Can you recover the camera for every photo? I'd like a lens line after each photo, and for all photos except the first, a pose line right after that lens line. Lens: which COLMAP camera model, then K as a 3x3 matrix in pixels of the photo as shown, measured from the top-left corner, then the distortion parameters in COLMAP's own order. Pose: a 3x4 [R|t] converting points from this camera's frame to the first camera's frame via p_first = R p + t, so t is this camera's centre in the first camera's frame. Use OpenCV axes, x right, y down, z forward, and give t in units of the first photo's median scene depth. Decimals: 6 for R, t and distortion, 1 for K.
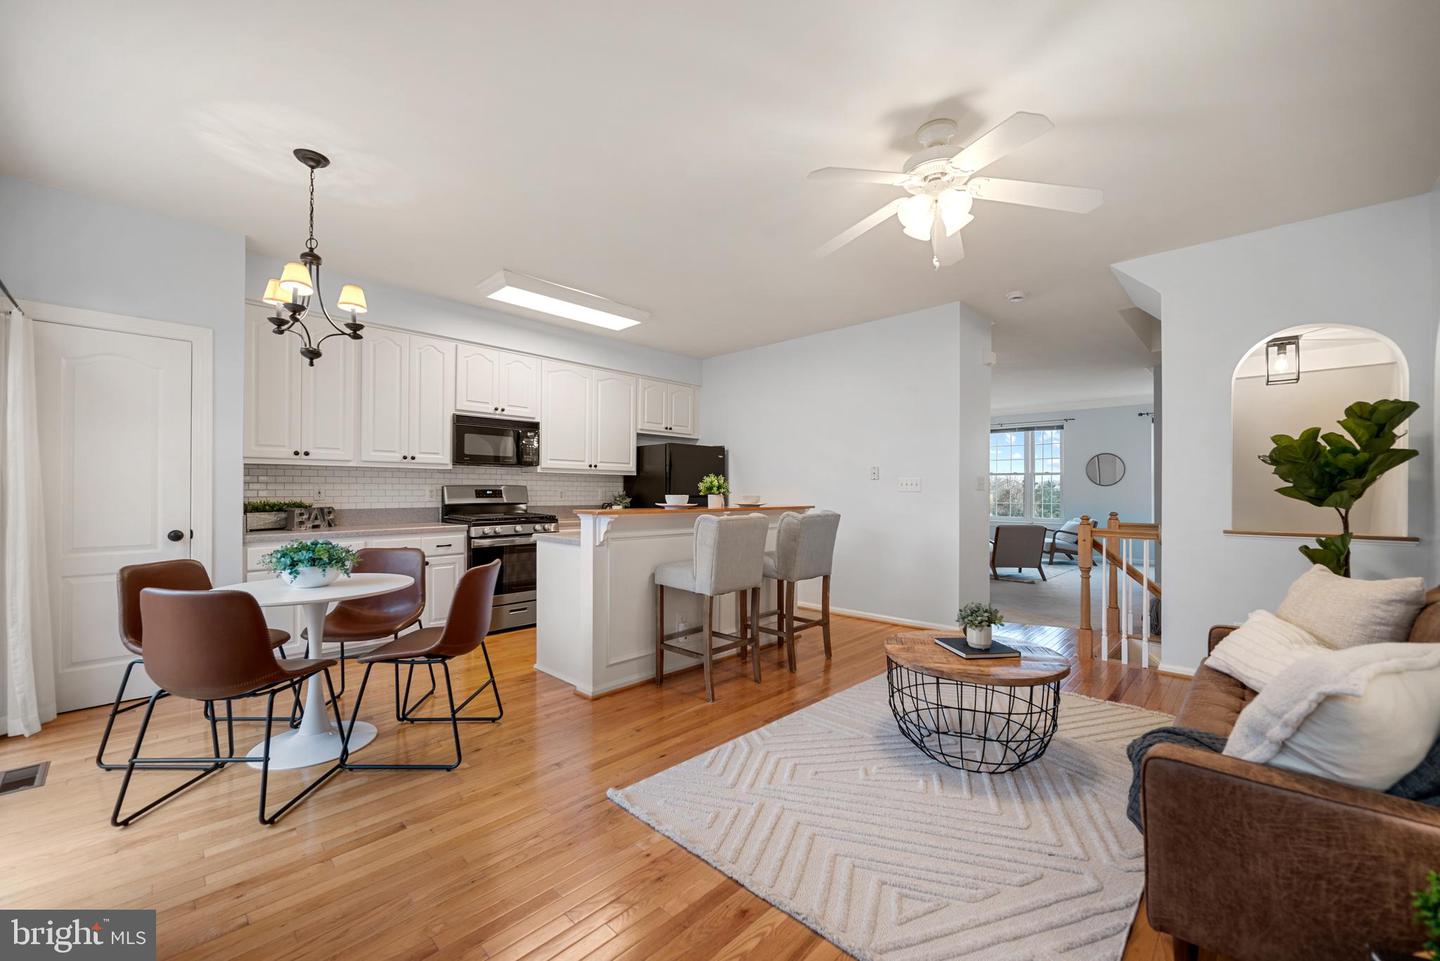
lens RADIAL K [[568.5, 0, 722.7], [0, 568.5, 483.6], [0, 0, 1]] dist [0.000303, 0.000208]
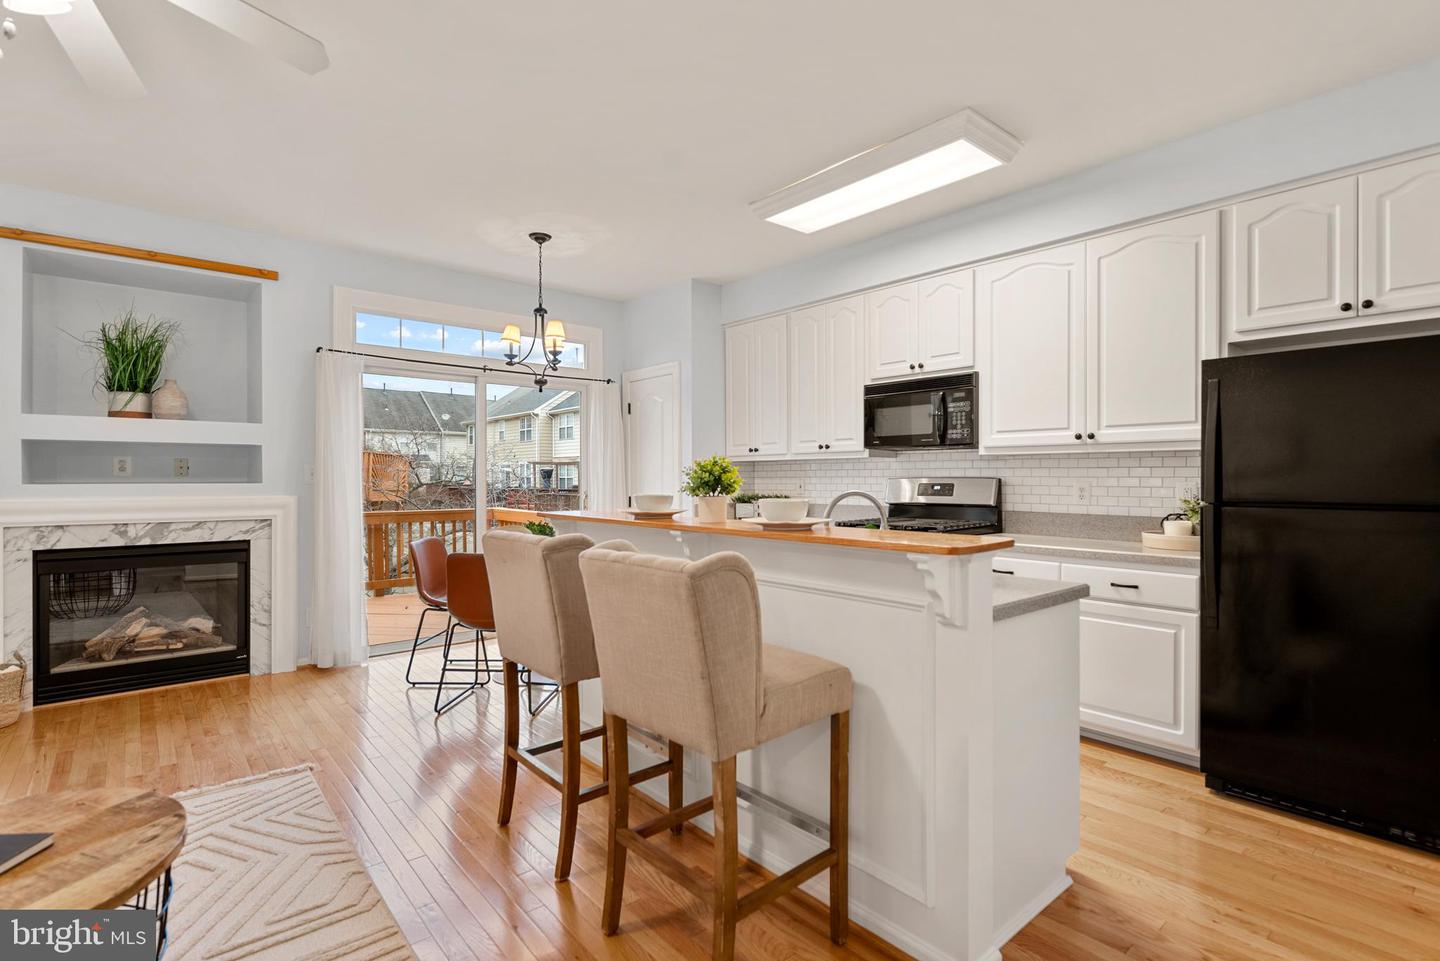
lens RADIAL K [[693.6, 0, 715.7], [0, 693.6, 482.4], [0, 0, 1]] dist [0.003871, 0.000740]
pose [[-0.103298, -0.001236, -0.994650, 0.466826], [0.010256, 0.999945, -0.002308, 0.008492], [0.994598, -0.010440, -0.103279, 0.848877]]
